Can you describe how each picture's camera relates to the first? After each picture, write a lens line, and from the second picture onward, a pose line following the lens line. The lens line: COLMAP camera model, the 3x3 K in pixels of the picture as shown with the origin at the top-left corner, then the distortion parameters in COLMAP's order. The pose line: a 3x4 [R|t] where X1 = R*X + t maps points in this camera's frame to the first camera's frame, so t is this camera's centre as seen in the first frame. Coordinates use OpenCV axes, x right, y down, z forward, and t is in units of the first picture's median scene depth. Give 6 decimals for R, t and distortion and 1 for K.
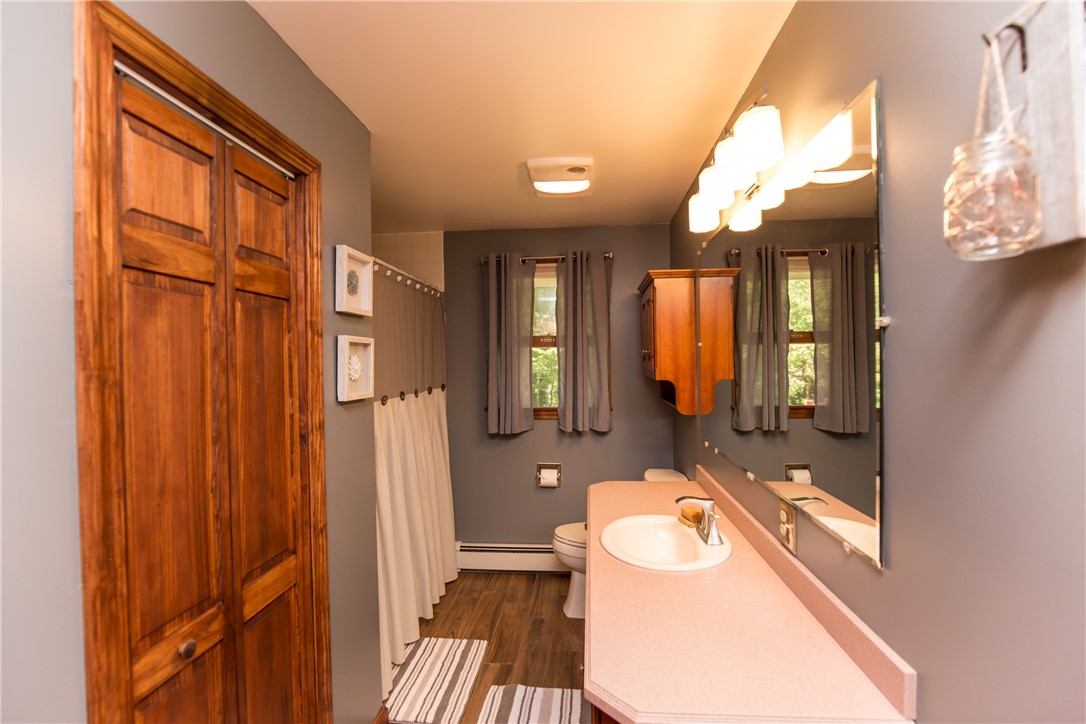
lens RADIAL K [[498.7, 0, 531.6], [0, 498.7, 362.9], [0, 0, 1]] dist [-0.036257, 0.006534]
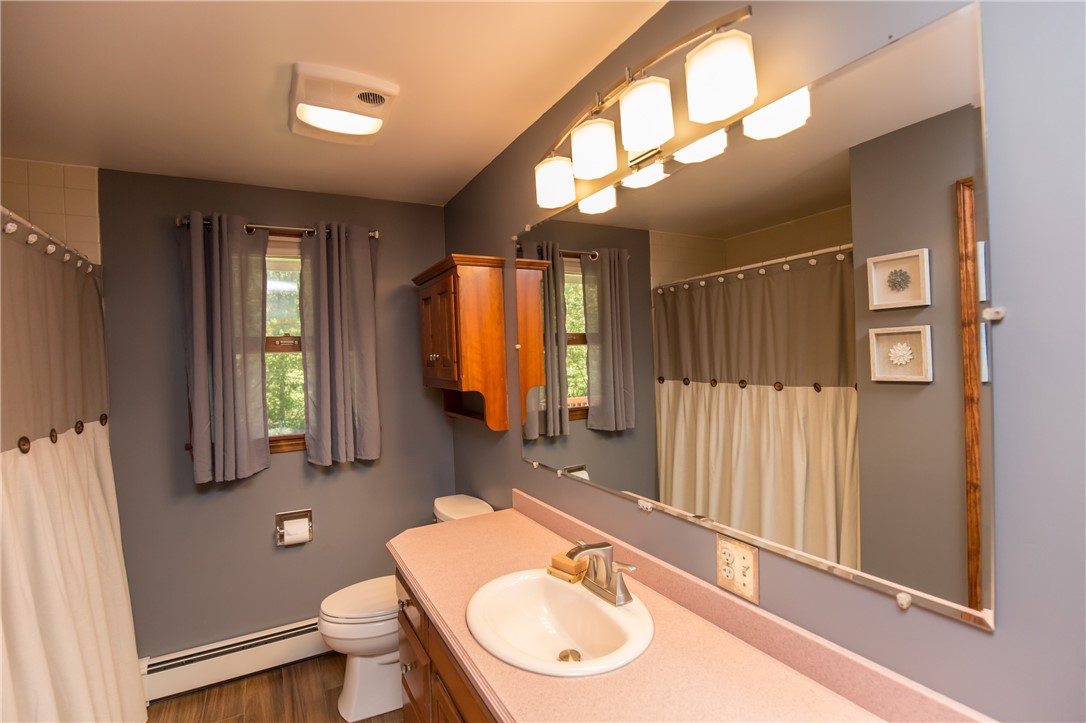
lens RADIAL K [[498.7, 0, 543.2], [0, 498.7, 362.5], [0, 0, 1]] dist [-0.036257, 0.006534]
pose [[0.817530, -0.022902, 0.575431, -0.085847], [0.028003, 0.999608, 0.000000, -0.006788], [-0.575205, 0.016113, 0.817850, 0.215462]]
